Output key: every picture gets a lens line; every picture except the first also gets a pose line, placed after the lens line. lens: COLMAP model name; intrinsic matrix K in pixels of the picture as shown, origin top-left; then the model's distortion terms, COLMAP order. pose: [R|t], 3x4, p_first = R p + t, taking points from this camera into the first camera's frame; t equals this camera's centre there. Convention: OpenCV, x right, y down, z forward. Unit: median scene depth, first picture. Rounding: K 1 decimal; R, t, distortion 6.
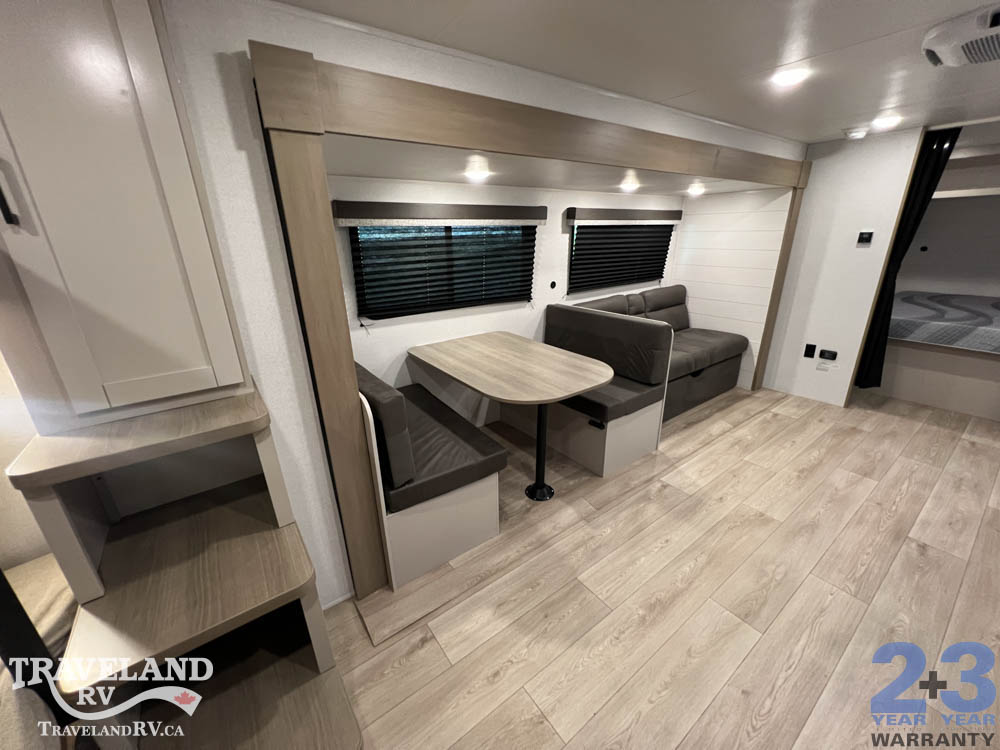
lens RADIAL K [[397.8, 0, 498.7], [0, 397.8, 373.6], [0, 0, 1]] dist [-0.000328, 0.000027]
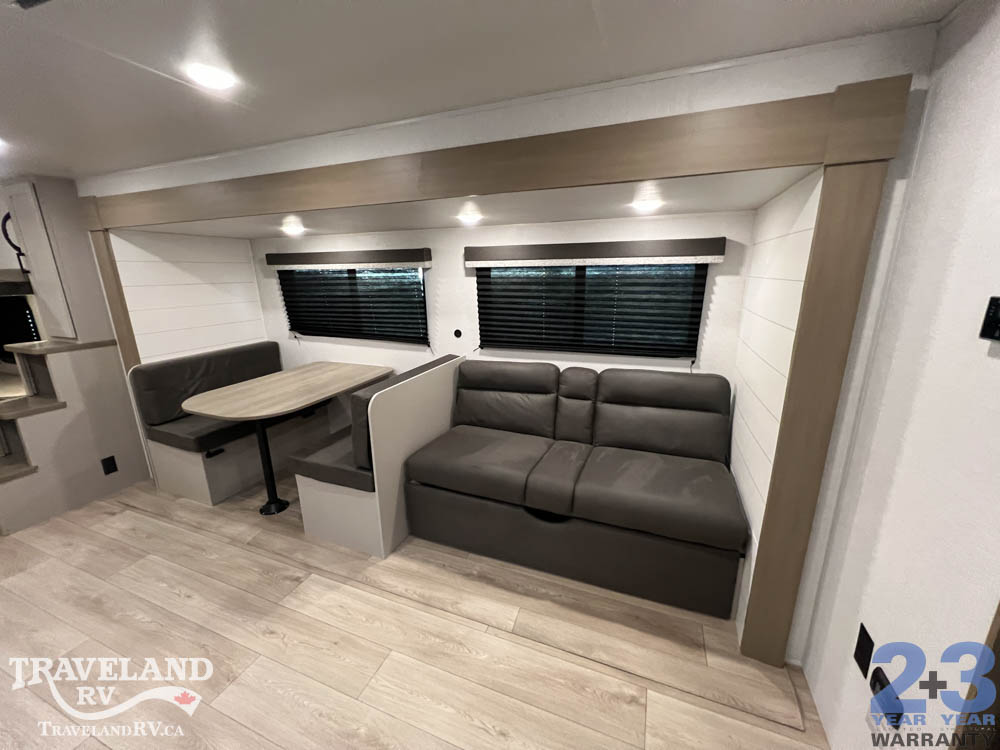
lens RADIAL K [[397.8, 0, 498.7], [0, 397.8, 373.6], [0, 0, 1]] dist [-0.000328, 0.000027]
pose [[0.529034, 0.222419, -0.818934, 1.127781], [-0.282662, 0.956118, 0.077077, -0.284019], [0.800141, 0.190706, 0.568688, 0.726649]]
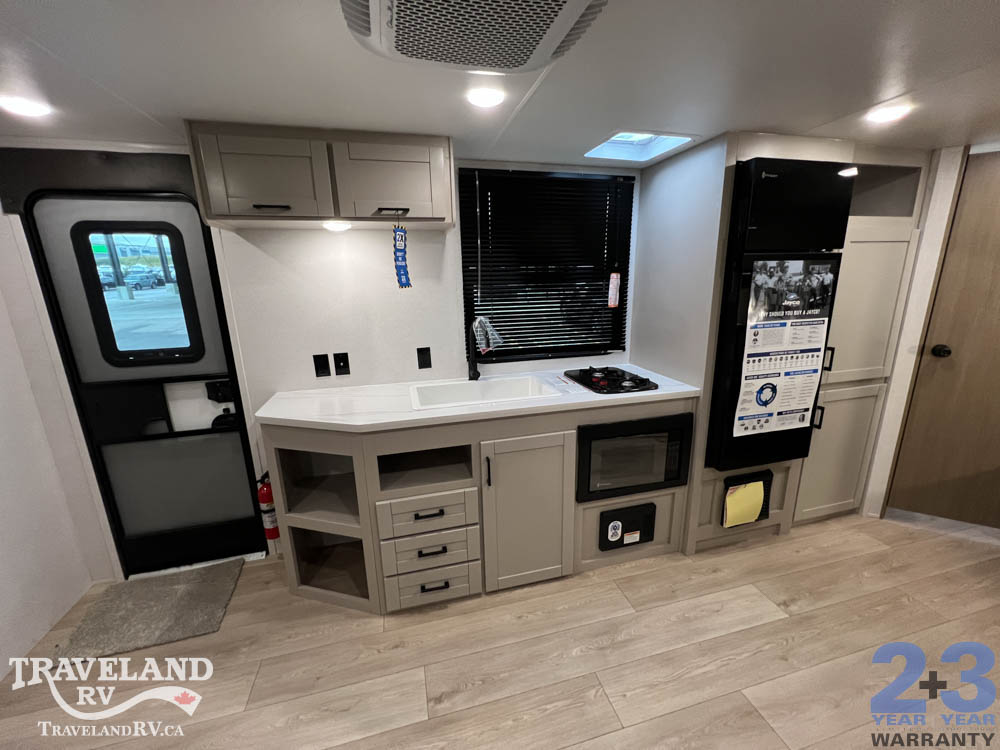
lens RADIAL K [[397.8, 0, 498.7], [0, 397.8, 373.6], [0, 0, 1]] dist [-0.000328, 0.000027]
pose [[-0.927857, -0.044743, 0.370242, 0.518573], [0.166033, 0.839400, 0.517533, -0.341409], [-0.333937, 0.541669, -0.771415, 0.892396]]
